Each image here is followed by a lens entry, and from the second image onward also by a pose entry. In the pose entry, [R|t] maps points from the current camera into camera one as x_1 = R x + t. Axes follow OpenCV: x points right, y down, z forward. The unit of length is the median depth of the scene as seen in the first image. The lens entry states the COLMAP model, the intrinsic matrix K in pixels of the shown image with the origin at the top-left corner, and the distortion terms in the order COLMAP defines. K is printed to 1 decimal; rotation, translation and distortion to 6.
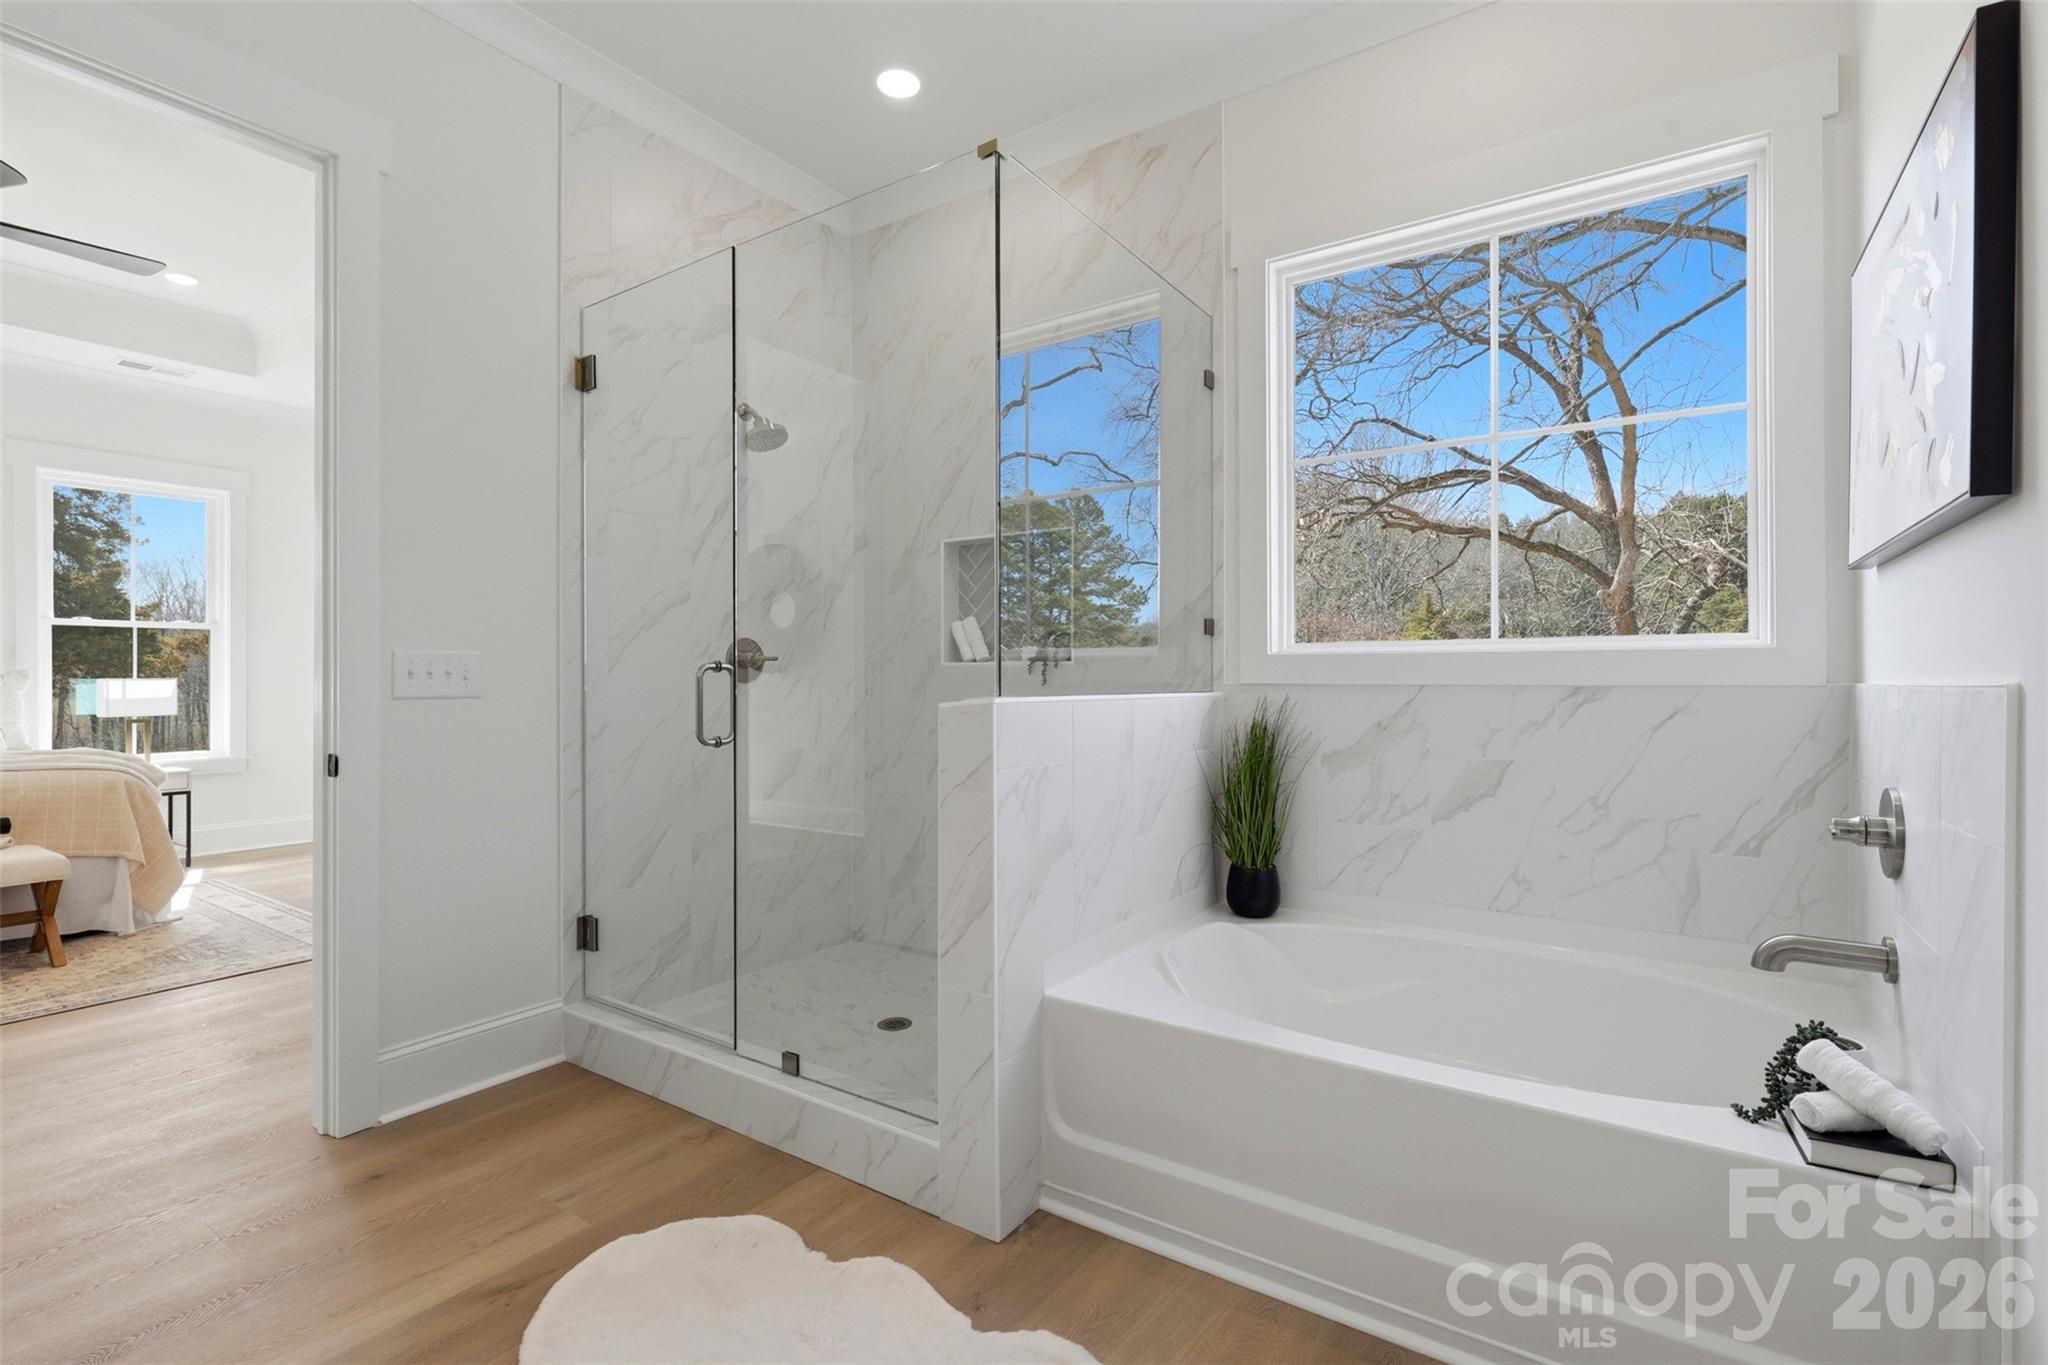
lens RADIAL K [[933.0, 0, 1024.7], [0, 933.0, 682.2], [0, 0, 1]] dist [0.002767, 0.000901]
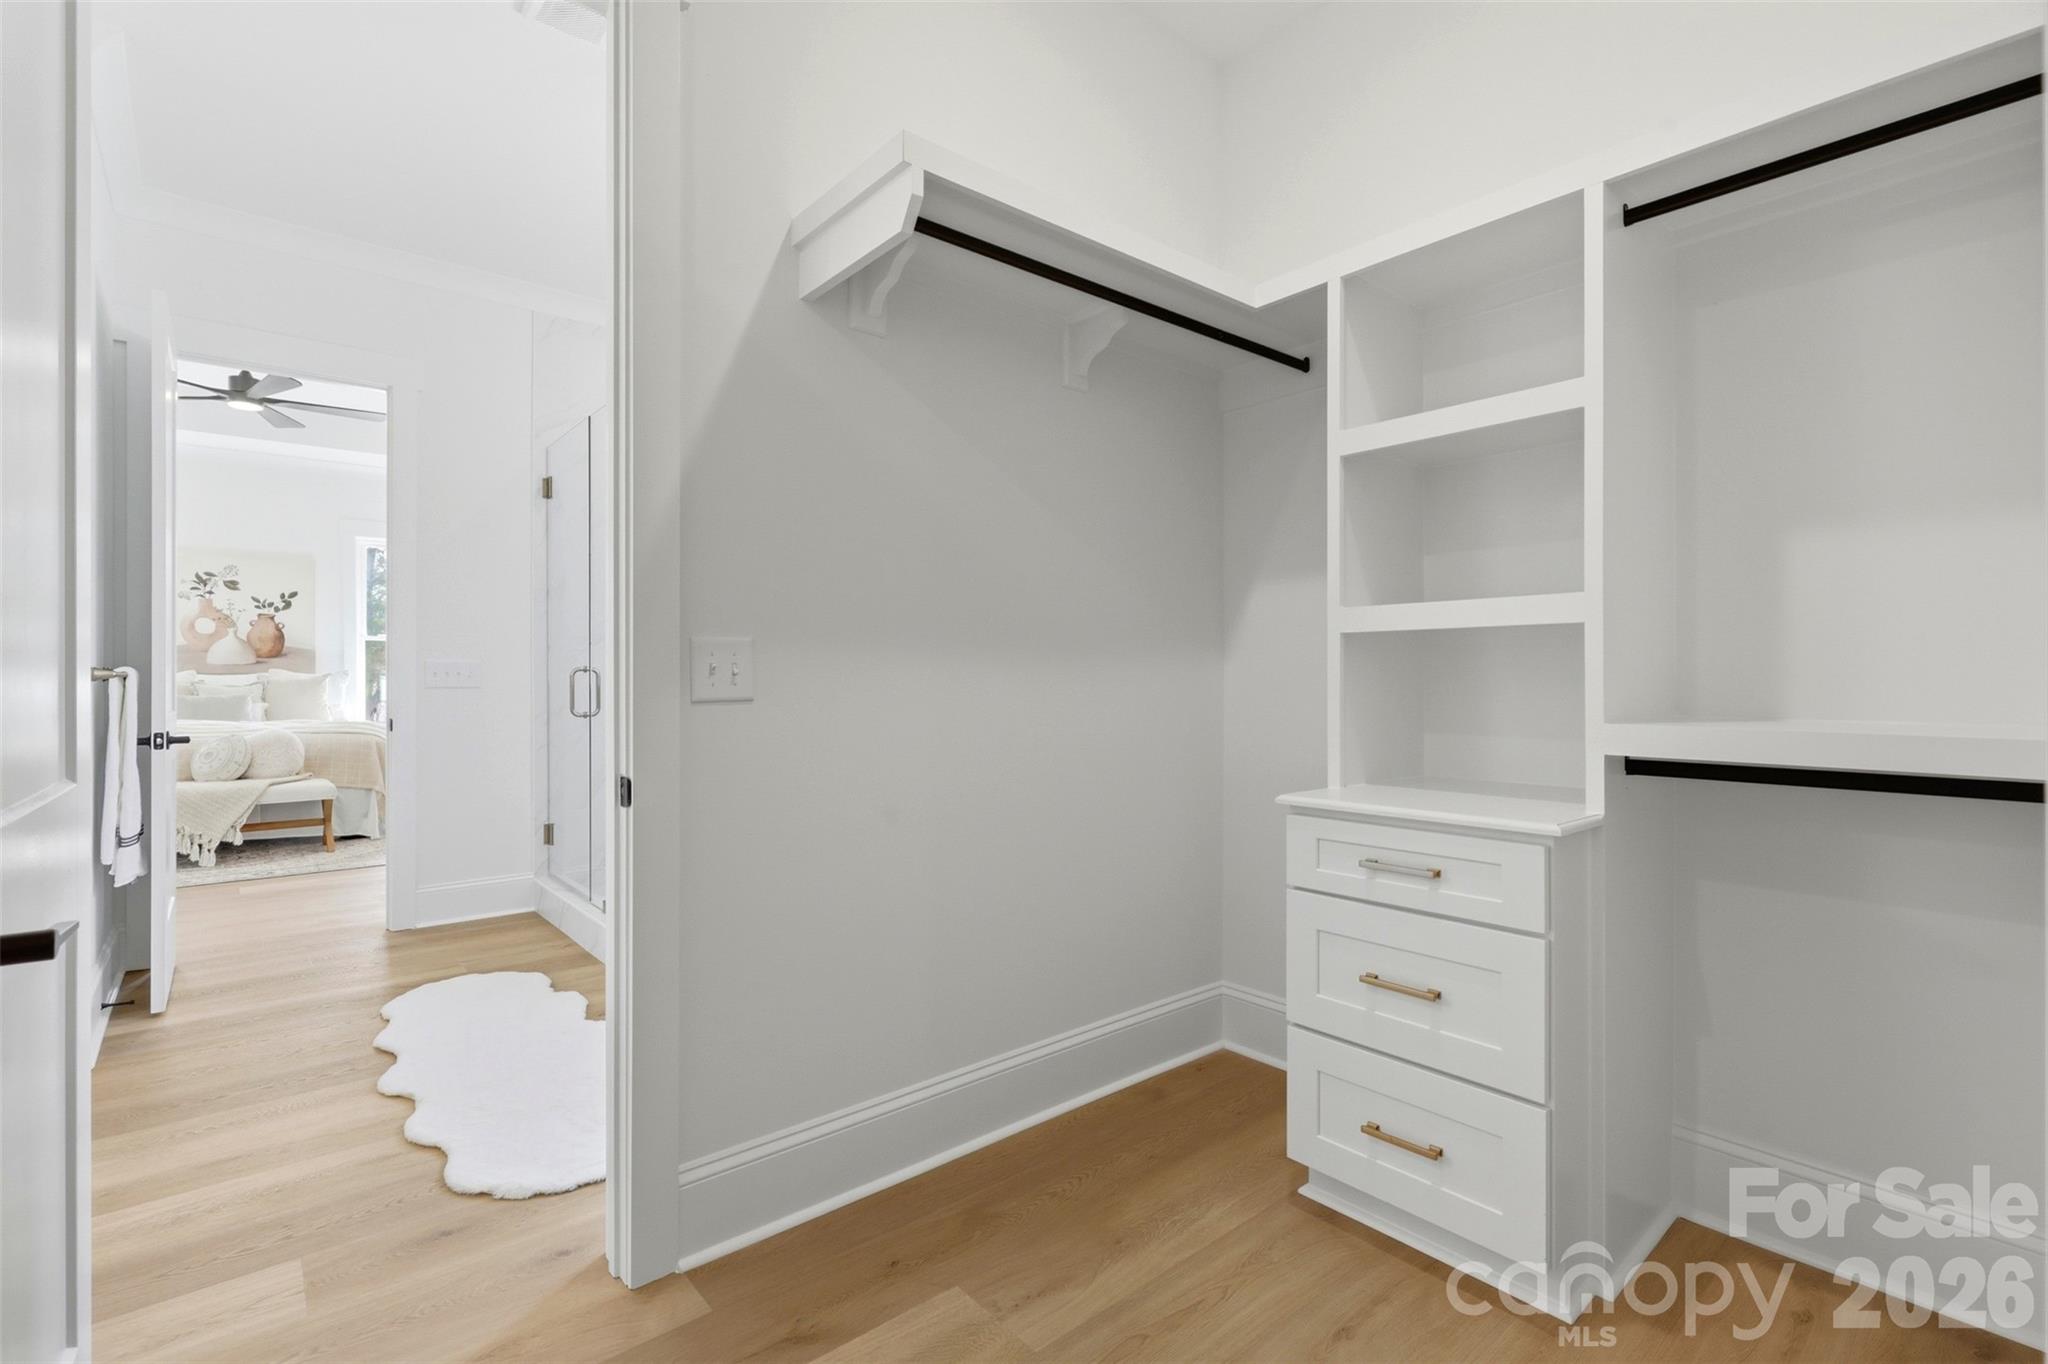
lens RADIAL K [[933.0, 0, 1022.3], [0, 933.0, 680.0], [0, 0, 1]] dist [0.002767, 0.000901]
pose [[0.965597, 0.002366, -0.260032, 0.541089], [-0.002335, 0.999997, 0.000430, -0.000707], [0.260033, 0.000192, 0.965600, -0.253906]]
